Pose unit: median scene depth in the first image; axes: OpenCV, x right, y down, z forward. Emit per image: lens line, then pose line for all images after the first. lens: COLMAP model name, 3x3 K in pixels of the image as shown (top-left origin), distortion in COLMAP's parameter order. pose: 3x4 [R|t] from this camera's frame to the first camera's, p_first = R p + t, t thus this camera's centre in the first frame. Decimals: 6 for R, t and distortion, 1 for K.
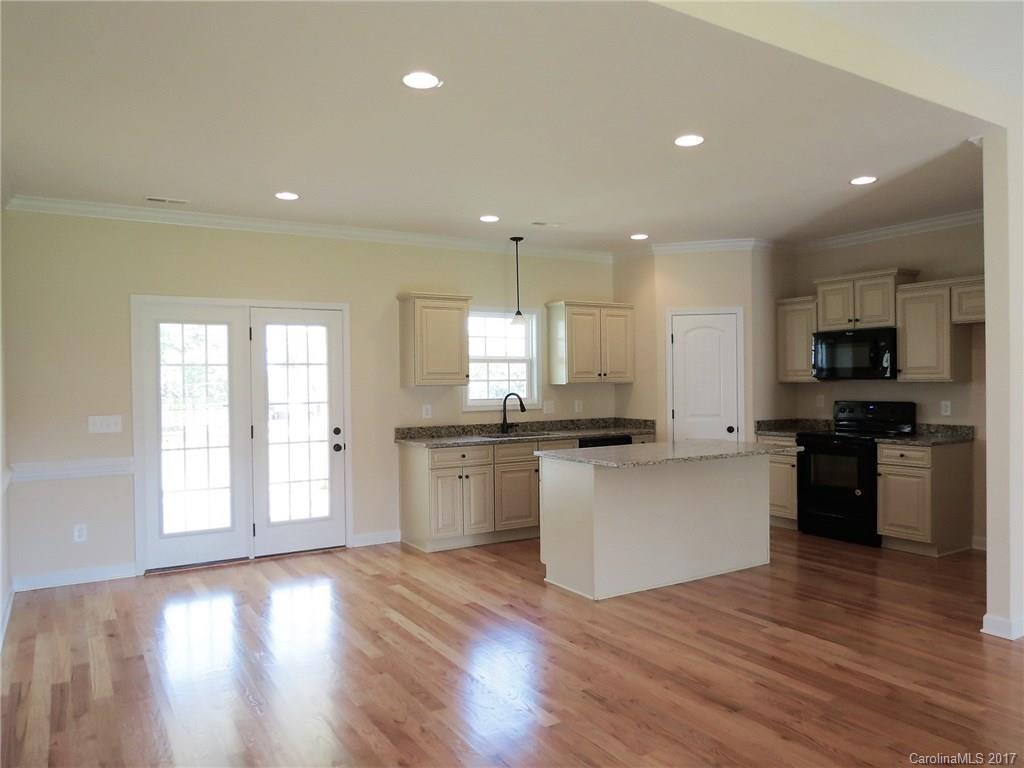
lens RADIAL K [[734.2, 0, 515.2], [0, 734.2, 385.1], [0, 0, 1]] dist [-0.025779, 0.008350]
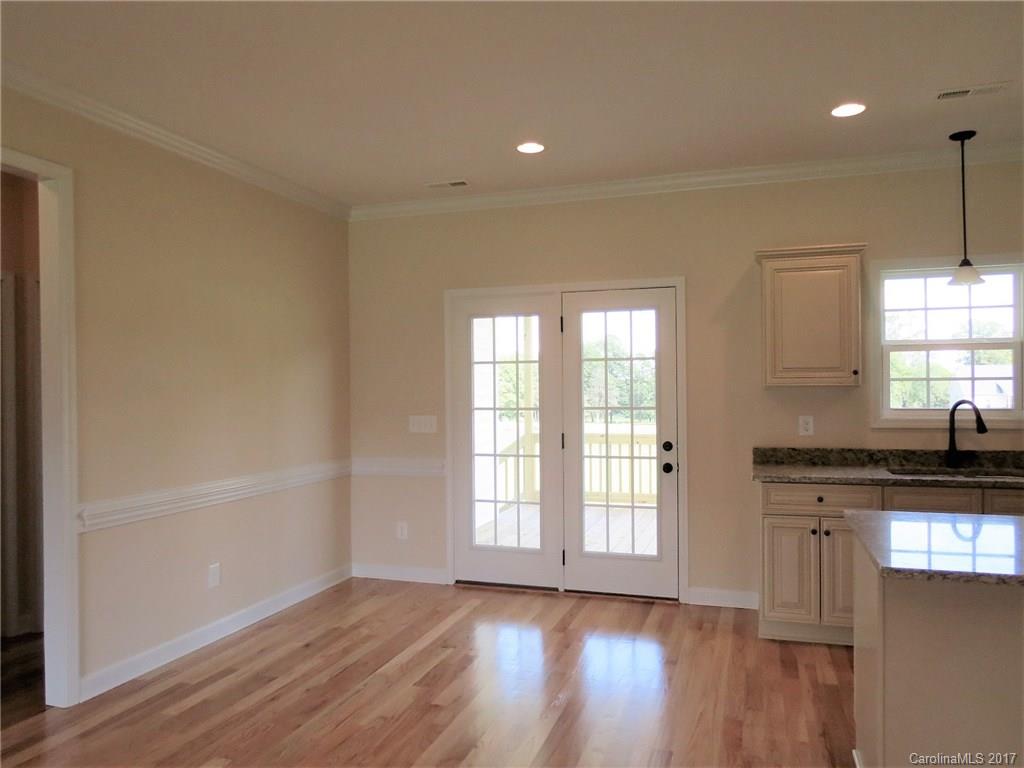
lens RADIAL K [[734.2, 0, 514.9], [0, 734.2, 382.8], [0, 0, 1]] dist [-0.025779, 0.008350]
pose [[0.640382, 0.000233, -0.768056, 0.240192], [-0.003368, 0.999991, -0.002506, -0.000658], [0.768049, 0.004192, 0.640377, 0.393598]]
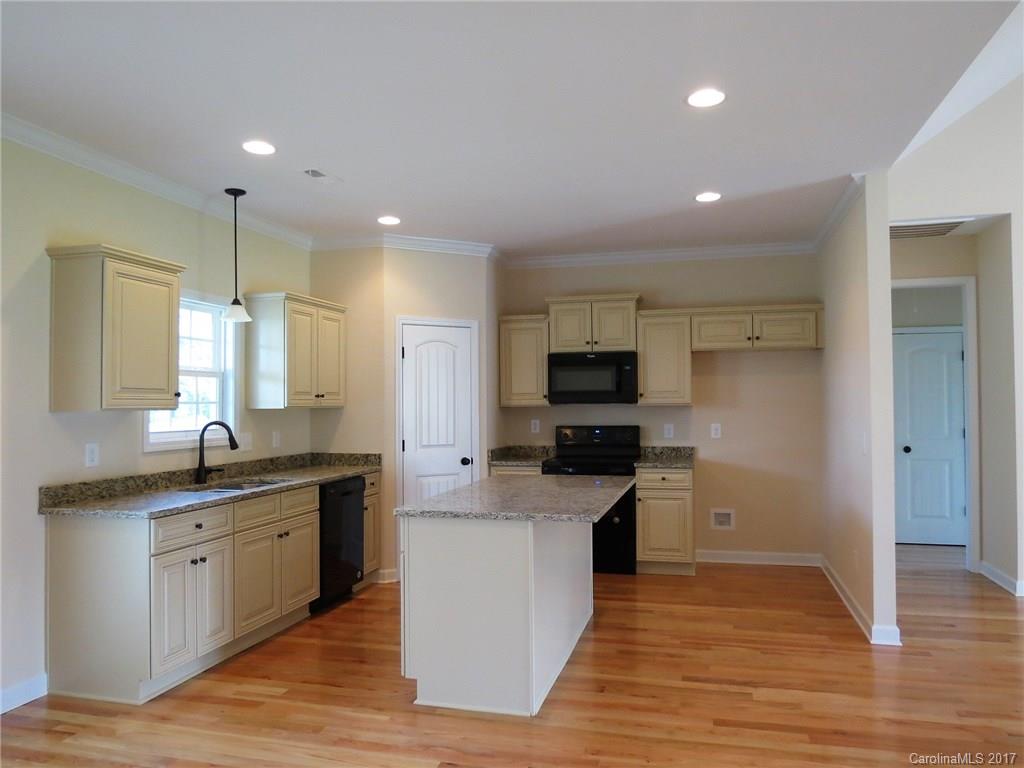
lens RADIAL K [[734.2, 0, 516.2], [0, 734.2, 383.2], [0, 0, 1]] dist [-0.025779, 0.008350]
pose [[0.727390, 0.024543, 0.685785, -0.292520], [0.003992, 0.999192, -0.039994, 0.004169], [-0.686213, 0.031829, 0.726704, 0.376069]]
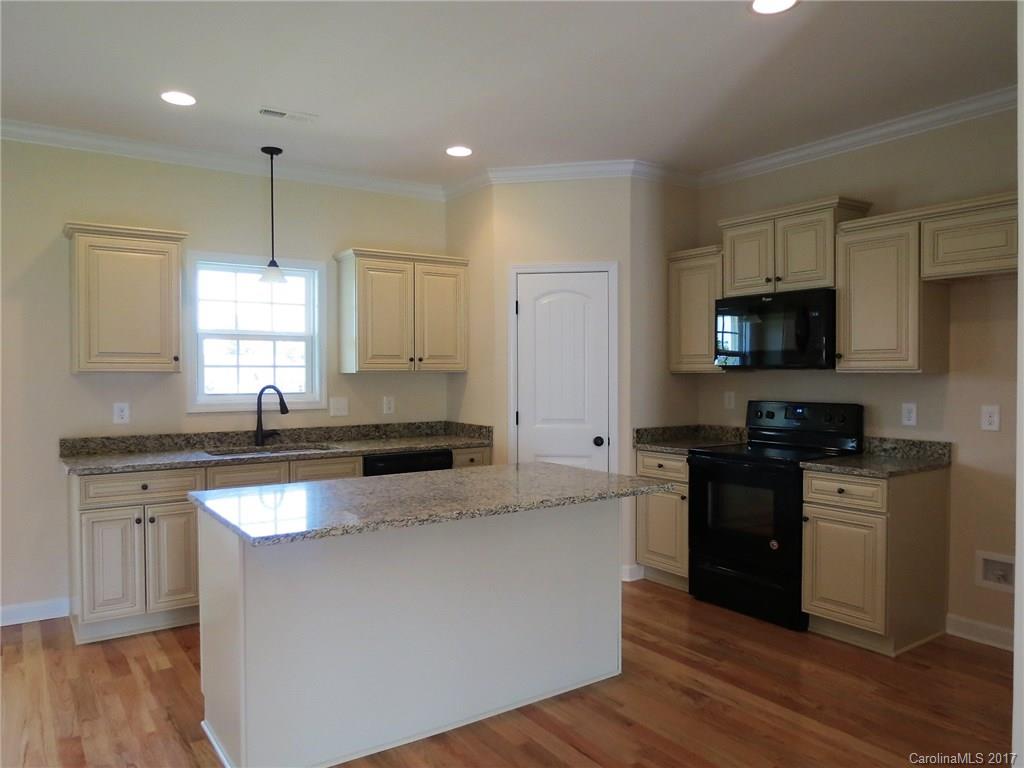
lens RADIAL K [[734.2, 0, 512.1], [0, 734.2, 382.8], [0, 0, 1]] dist [-0.025779, 0.008350]
pose [[0.998599, 0.008285, 0.052264, 0.203233], [-0.008755, 0.999923, 0.008780, 0.000994], [-0.052187, -0.009225, 0.998595, 0.367868]]
